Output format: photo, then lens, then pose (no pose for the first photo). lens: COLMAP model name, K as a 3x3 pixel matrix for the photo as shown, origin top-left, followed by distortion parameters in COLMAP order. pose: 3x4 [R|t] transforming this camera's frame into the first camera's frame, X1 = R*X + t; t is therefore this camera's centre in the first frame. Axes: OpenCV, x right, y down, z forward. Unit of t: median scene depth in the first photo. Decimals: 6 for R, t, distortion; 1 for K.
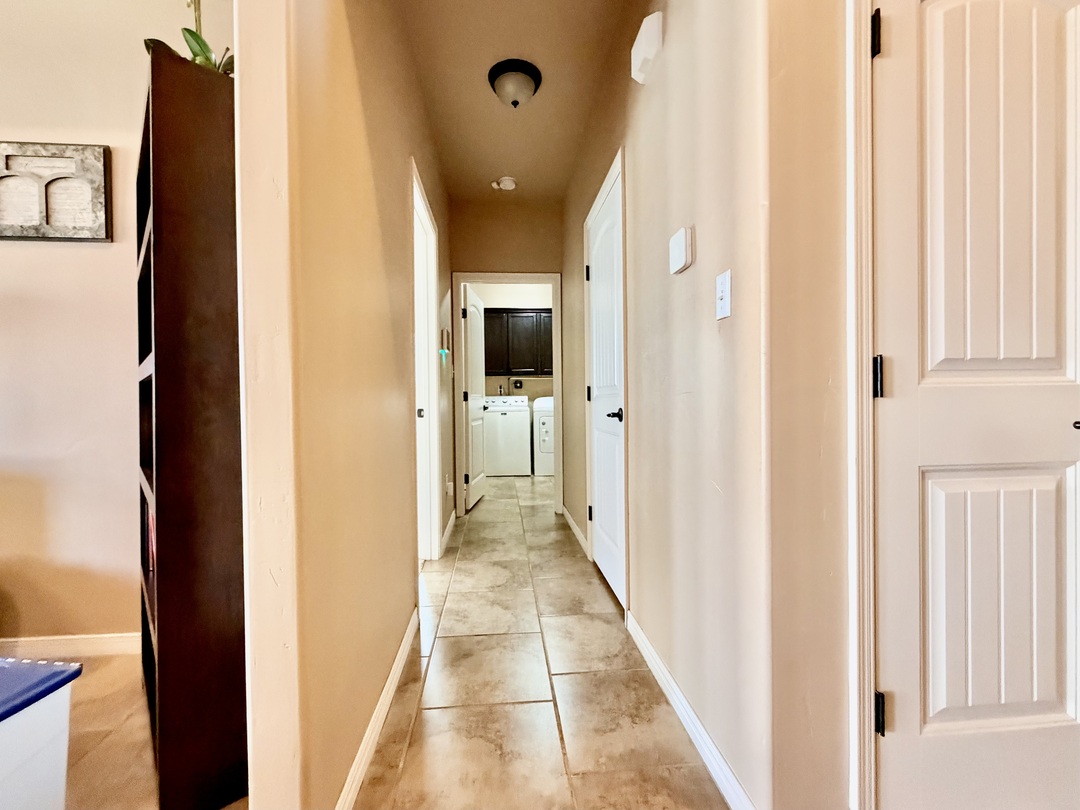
lens RADIAL K [[436.4, 0, 539.5], [0, 436.4, 408.5], [0, 0, 1]] dist [-0.002663, 0.000388]
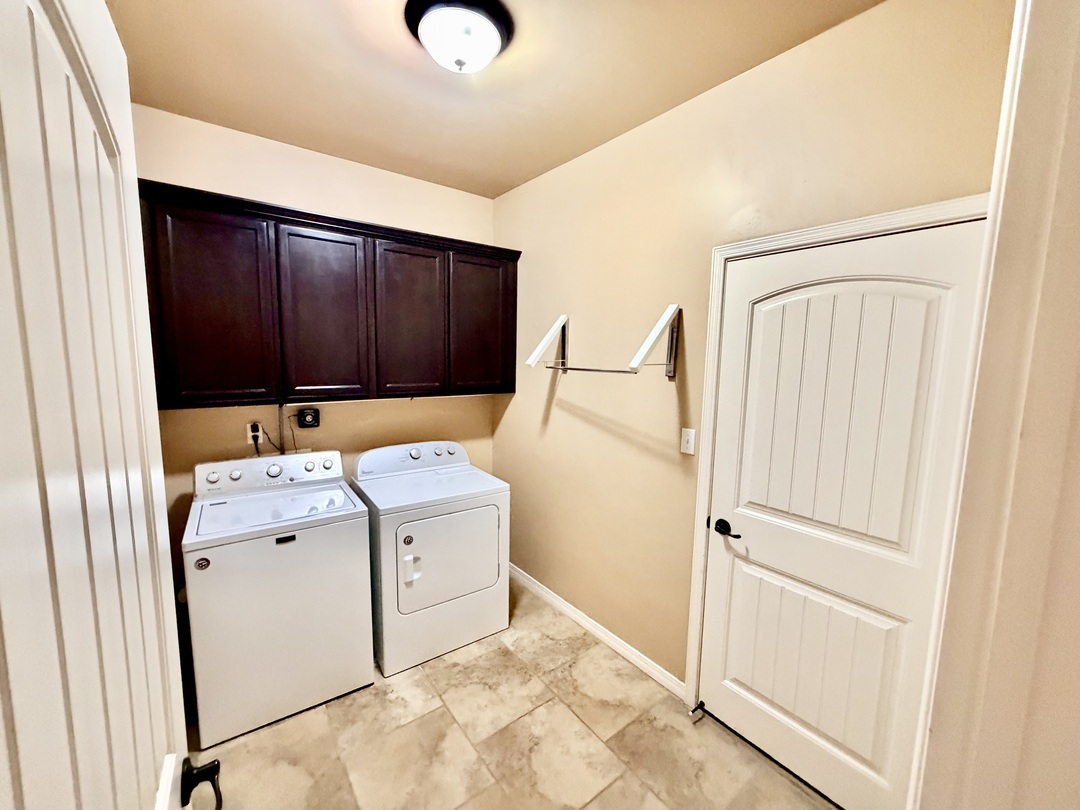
lens RADIAL K [[436.4, 0, 548.5], [0, 436.4, 406.4], [0, 0, 1]] dist [-0.002663, 0.000388]
pose [[0.833930, -0.038329, 0.550538, -0.085733], [-0.028948, 0.993174, 0.112995, -0.118155], [-0.551111, -0.110167, 0.827128, 0.576805]]
